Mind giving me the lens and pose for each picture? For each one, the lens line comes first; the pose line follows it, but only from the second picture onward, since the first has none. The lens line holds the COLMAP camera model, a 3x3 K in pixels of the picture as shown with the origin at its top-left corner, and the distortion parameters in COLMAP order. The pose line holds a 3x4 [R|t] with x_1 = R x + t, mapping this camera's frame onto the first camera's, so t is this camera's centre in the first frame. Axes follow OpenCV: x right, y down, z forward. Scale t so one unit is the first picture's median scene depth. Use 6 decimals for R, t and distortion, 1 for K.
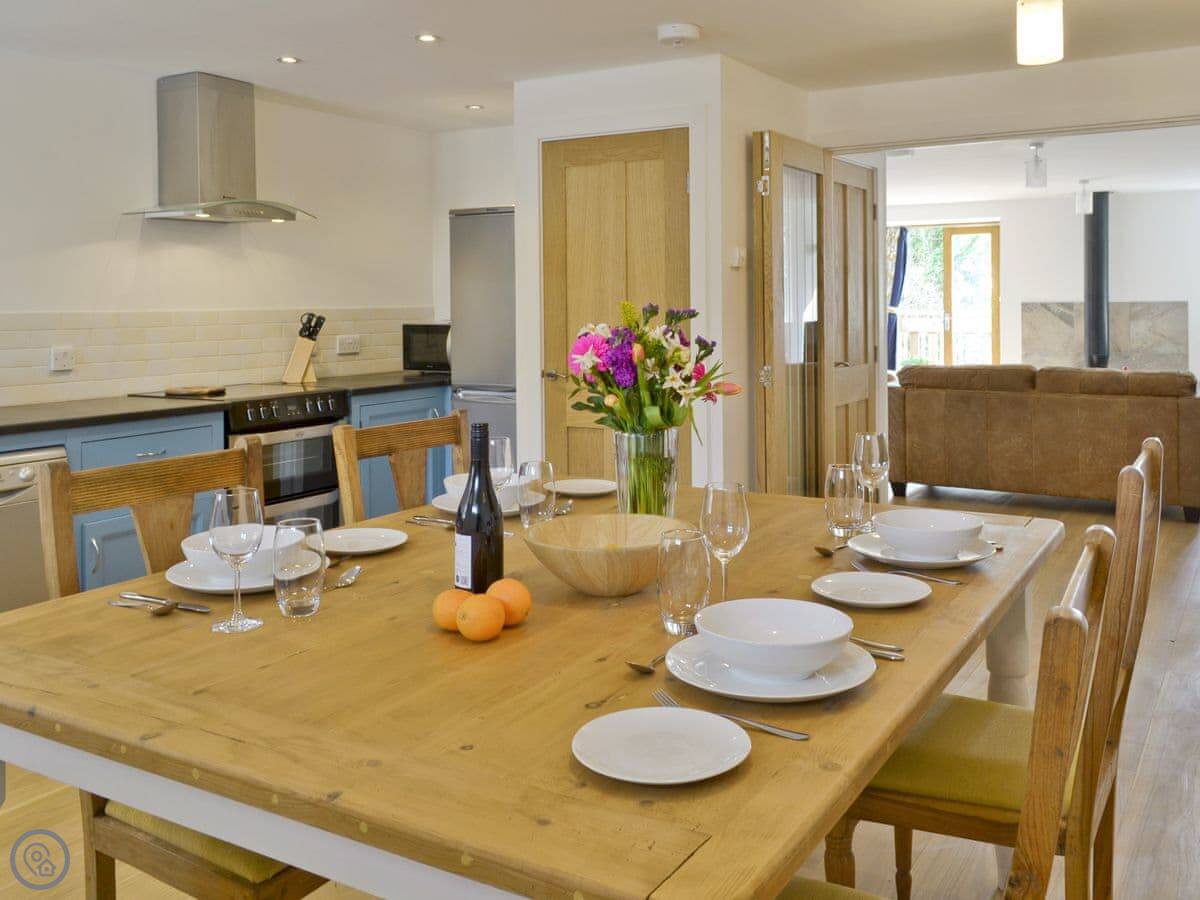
lens RADIAL K [[1083.7, 0, 600.5], [0, 1083.7, 446.1], [0, 0, 1]] dist [0.003203, 0.013362]
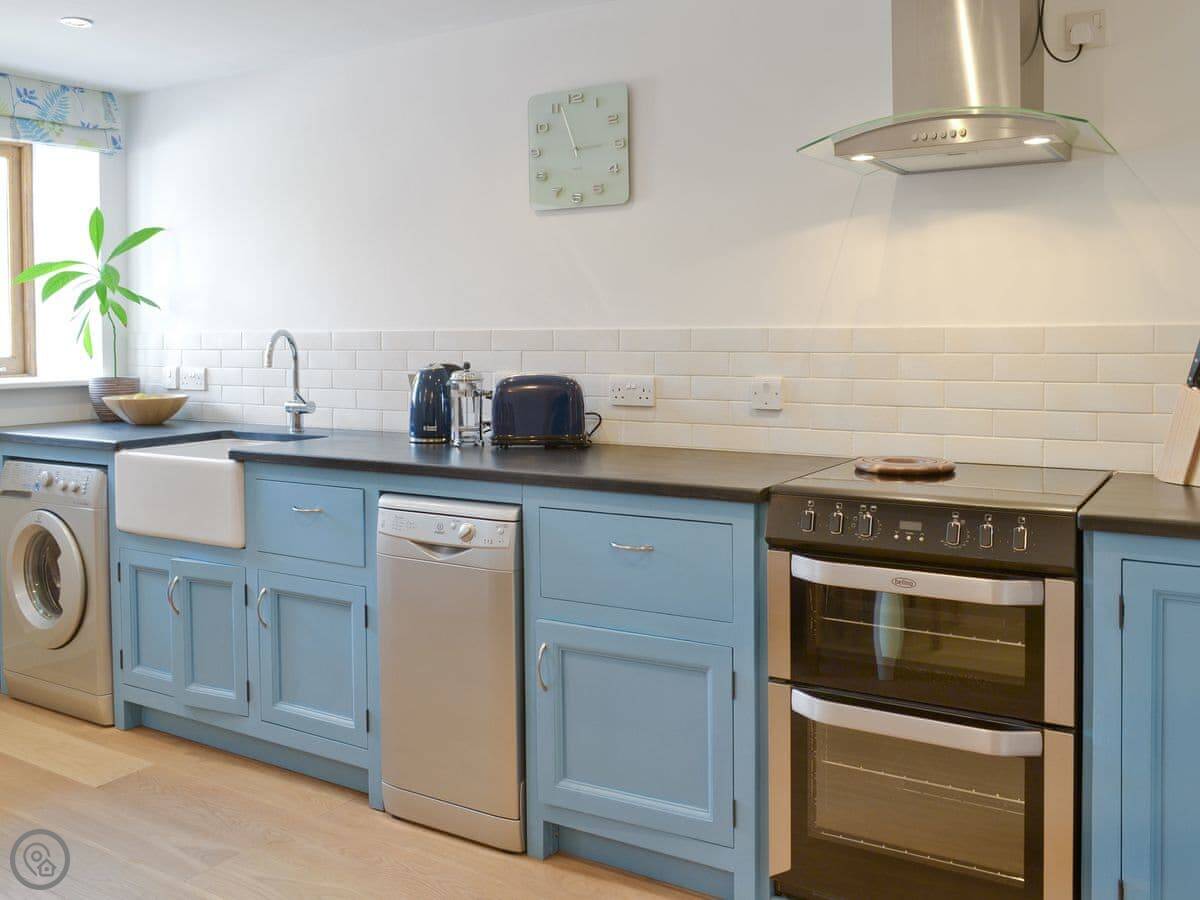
lens RADIAL K [[1083.7, 0, 600.8], [0, 1083.7, 449.9], [0, 0, 1]] dist [0.003203, 0.013362]
pose [[0.001354, 0.124115, -0.992267, 0.201355], [-0.121693, 0.984914, 0.123029, -0.112628], [0.992567, 0.120585, 0.016438, 0.846854]]
